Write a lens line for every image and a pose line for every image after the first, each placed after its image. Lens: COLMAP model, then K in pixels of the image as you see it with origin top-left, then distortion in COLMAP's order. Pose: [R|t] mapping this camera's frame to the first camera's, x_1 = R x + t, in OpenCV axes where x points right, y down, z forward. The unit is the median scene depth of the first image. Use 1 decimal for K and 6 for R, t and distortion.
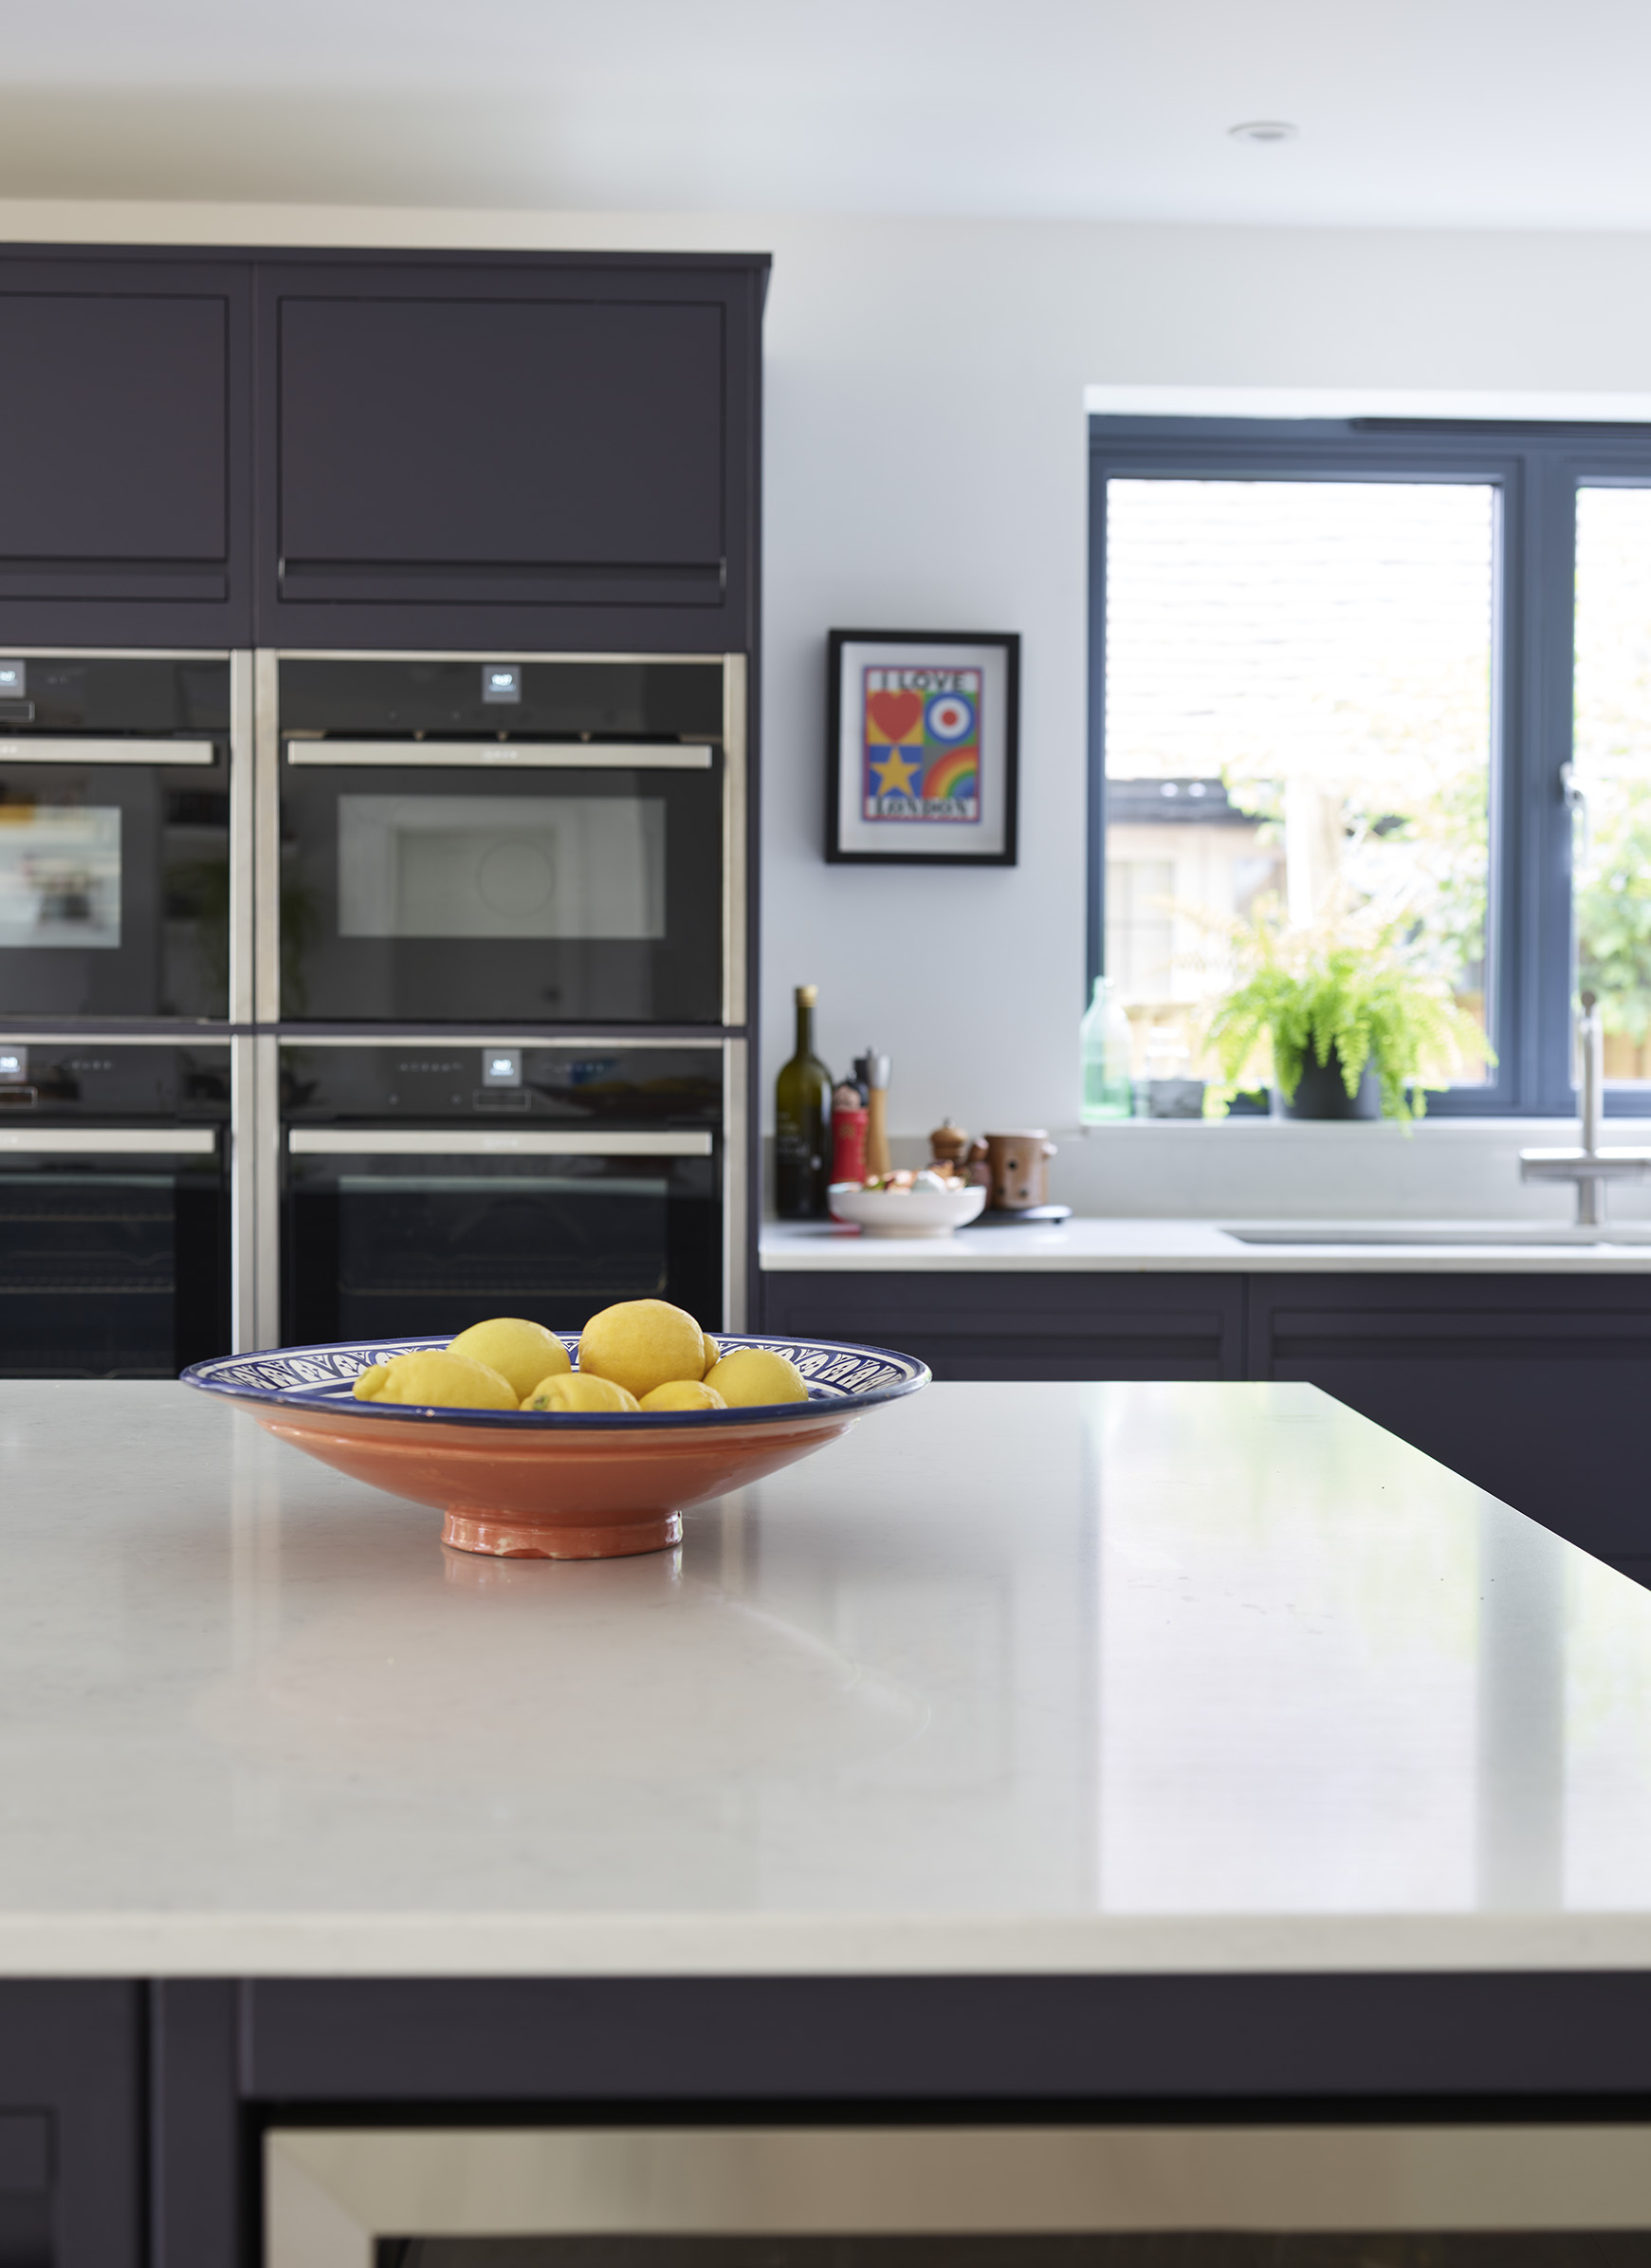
lens RADIAL K [[3337.3, 0, 825.5], [0, 3337.3, 1134.0], [0, 0, 1]] dist [-0.018870, -0.017817]
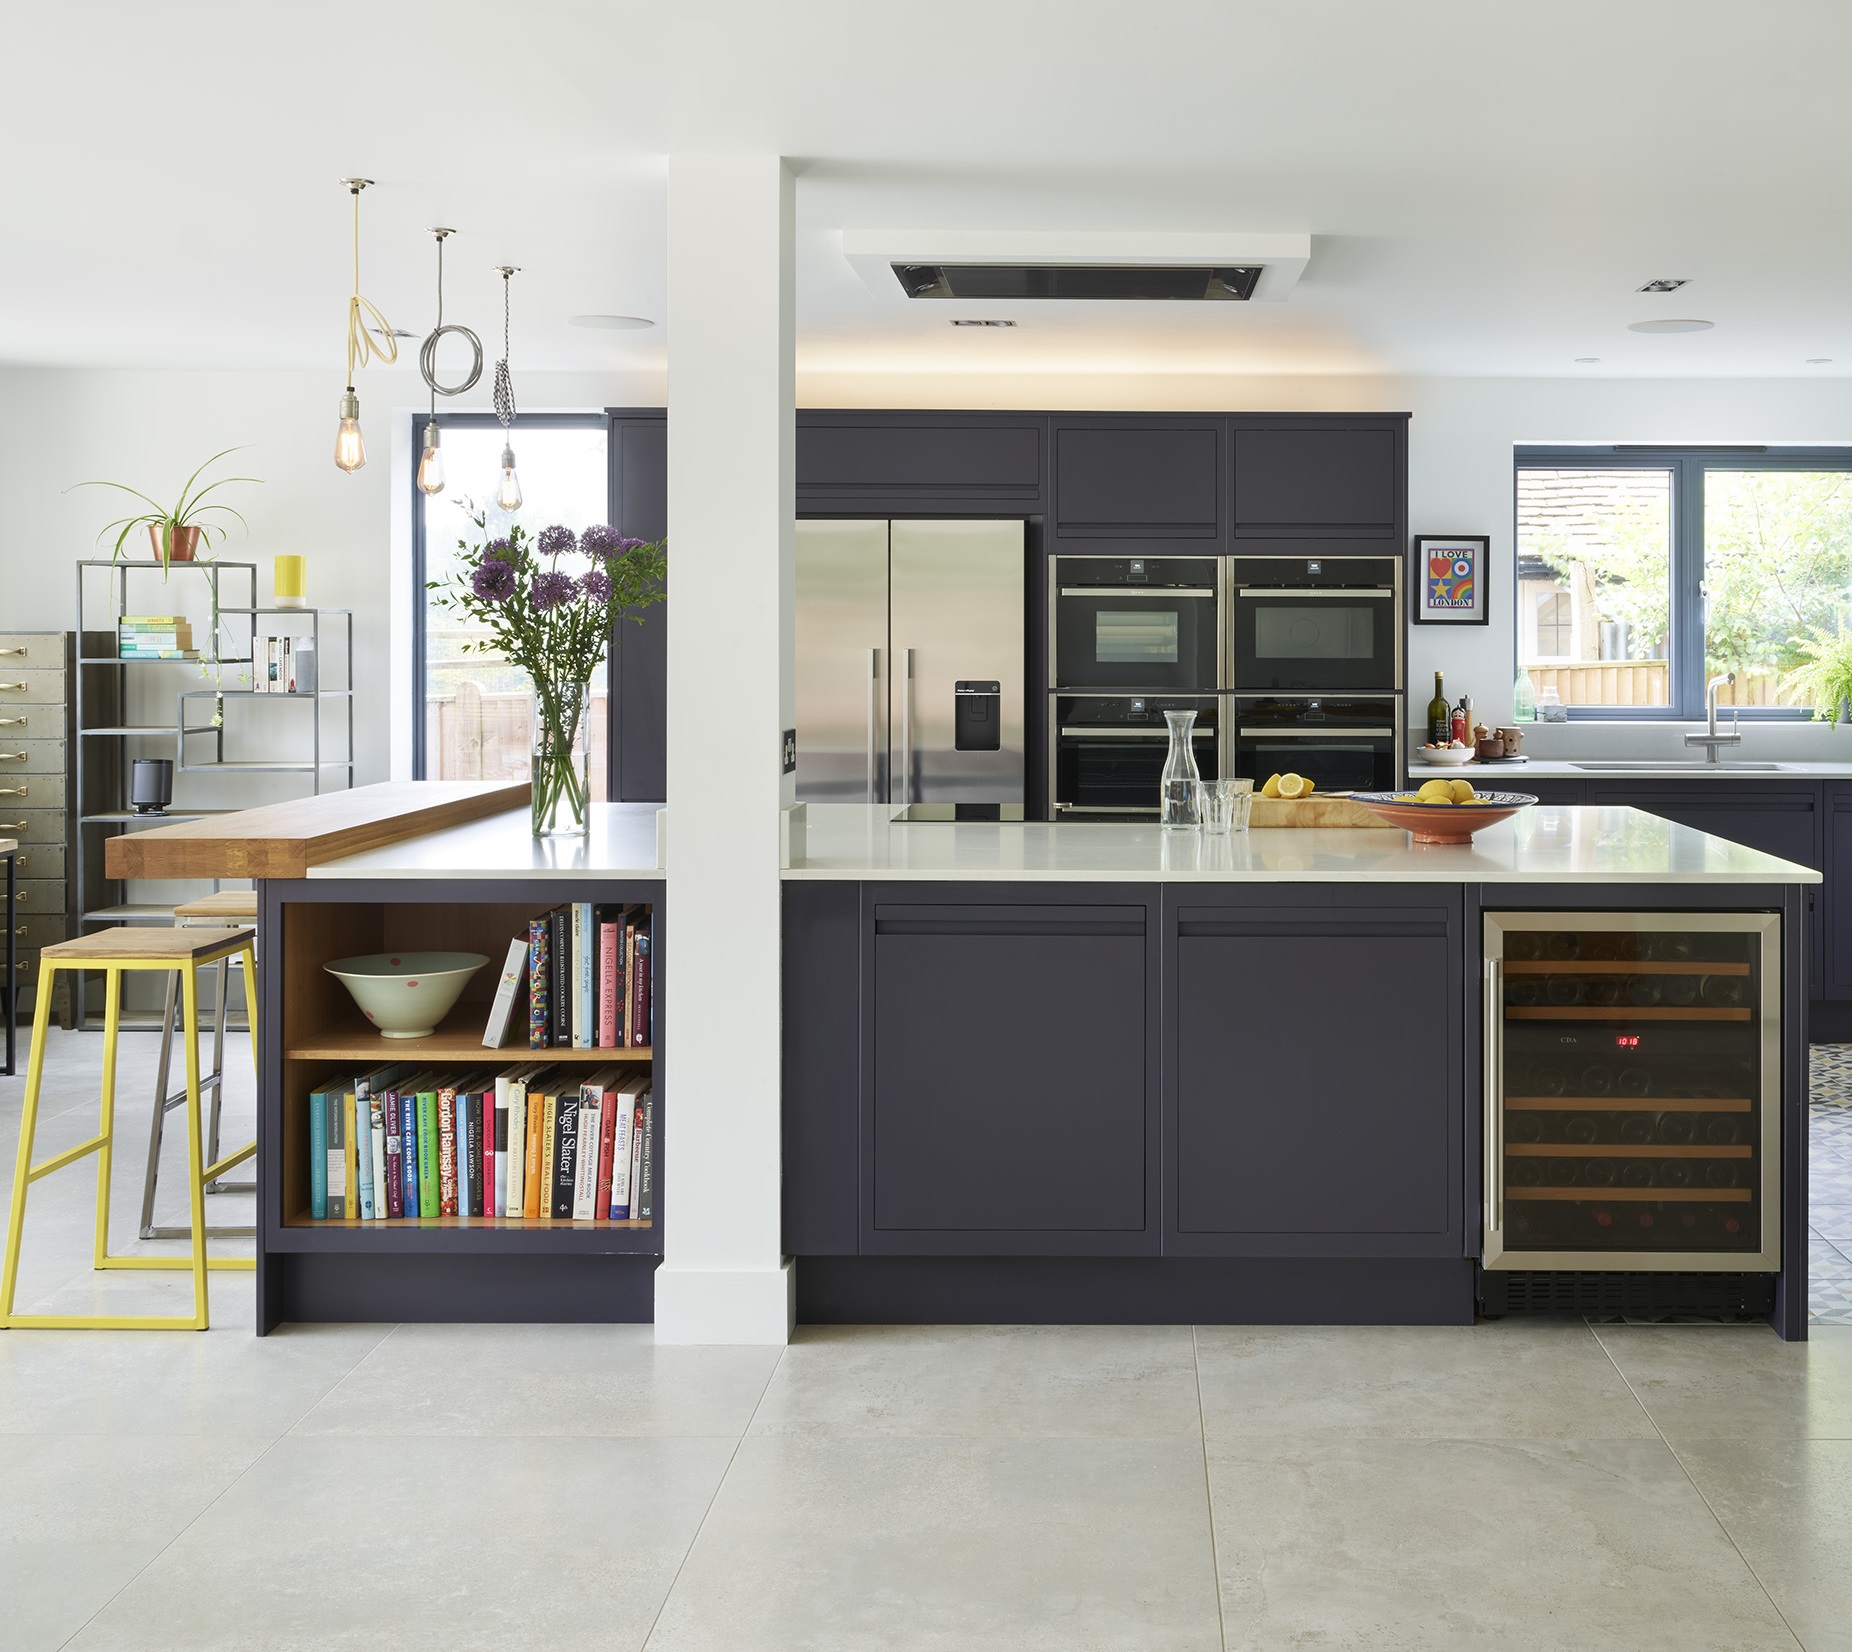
lens RADIAL K [[2128.8, 0, 1125.9], [0, 2128.8, 662.2], [0, 0, 1]] dist [-0.001424, 0.019929]
pose [[0.999089, -0.004643, -0.042415, -0.155151], [0.003476, 0.999615, -0.027544, -0.006405], [0.042526, 0.027372, 0.998720, -0.671658]]
